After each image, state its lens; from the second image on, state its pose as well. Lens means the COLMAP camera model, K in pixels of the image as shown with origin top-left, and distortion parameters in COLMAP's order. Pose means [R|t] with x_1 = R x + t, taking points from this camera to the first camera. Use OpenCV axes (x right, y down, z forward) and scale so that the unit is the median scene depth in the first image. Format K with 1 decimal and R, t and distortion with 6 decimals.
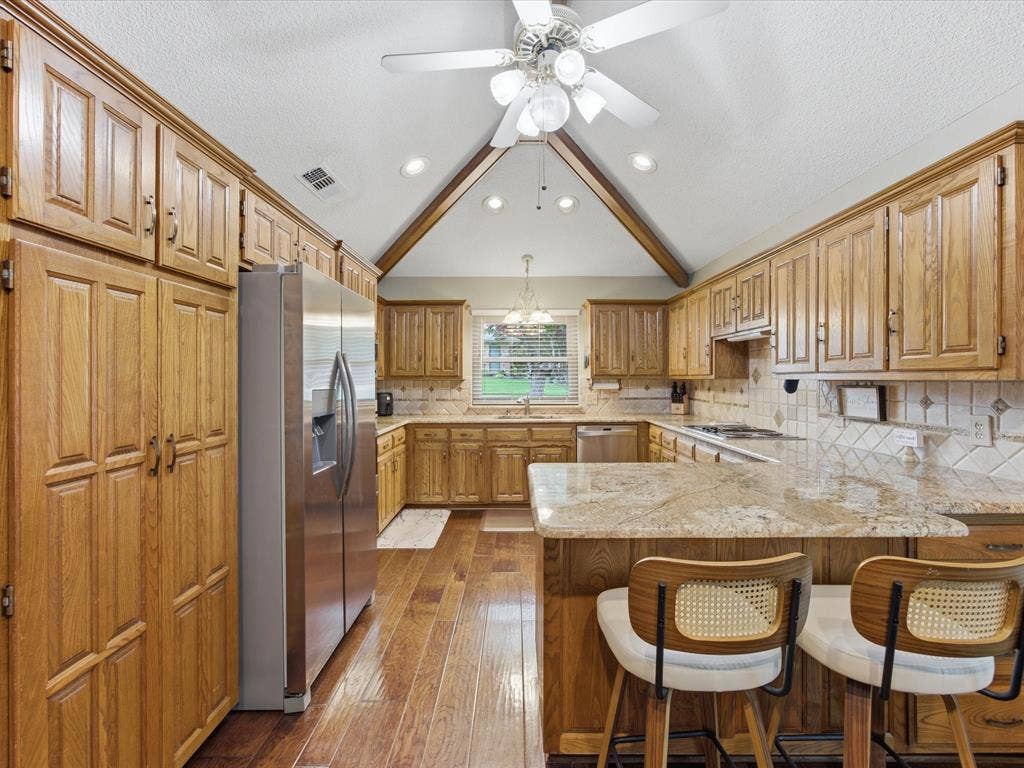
lens RADIAL K [[456.0, 0, 506.2], [0, 456.0, 377.4], [0, 0, 1]] dist [-0.012573, 0.005111]
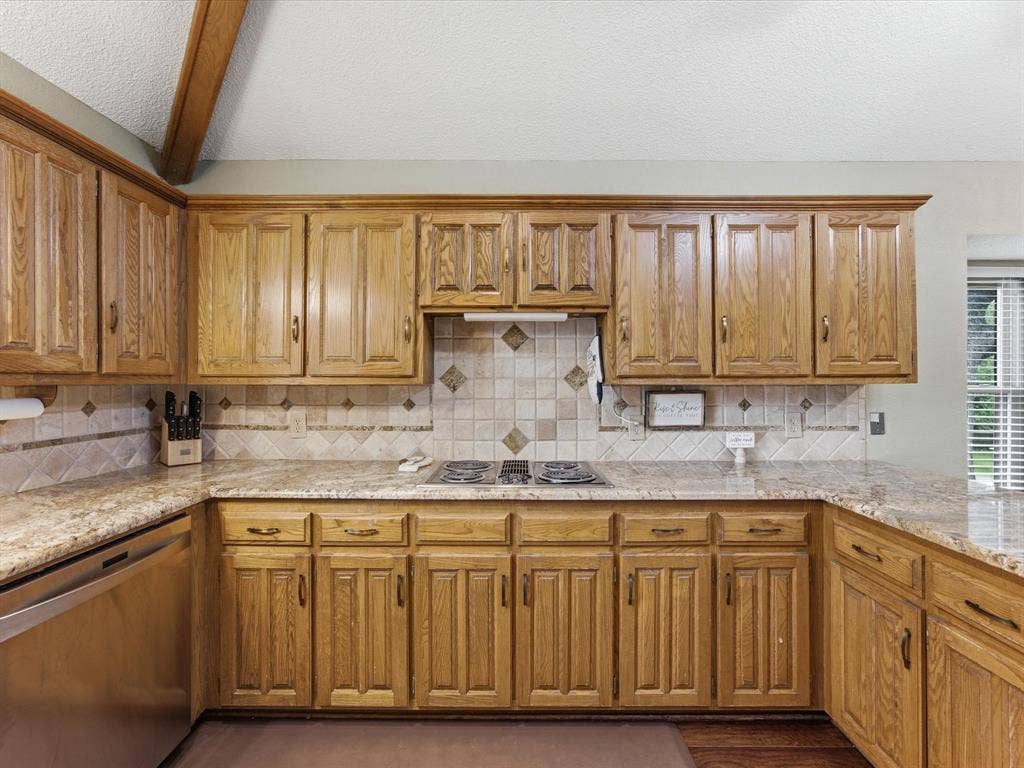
lens RADIAL K [[456.0, 0, 520.7], [0, 456.0, 383.0], [0, 0, 1]] dist [-0.012573, 0.005111]
pose [[-0.017389, 0.002239, 0.999846, -0.099733], [-0.001165, 0.999997, -0.002260, 0.003561], [-0.999848, -0.001204, -0.017386, 1.011831]]
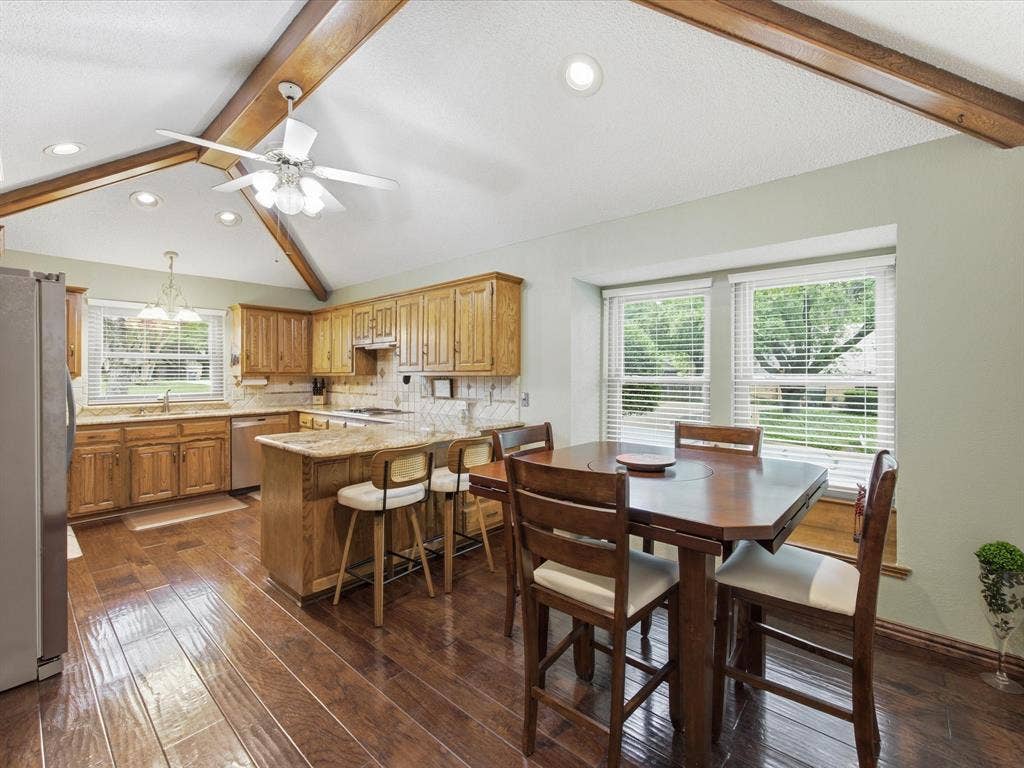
lens RADIAL K [[456.0, 0, 521.3], [0, 456.0, 373.2], [0, 0, 1]] dist [-0.012573, 0.005111]
pose [[0.651040, 0.002240, 0.759040, -0.296285], [0.000277, 0.999995, -0.003189, 0.001052], [-0.759043, 0.002286, 0.651036, -0.320164]]
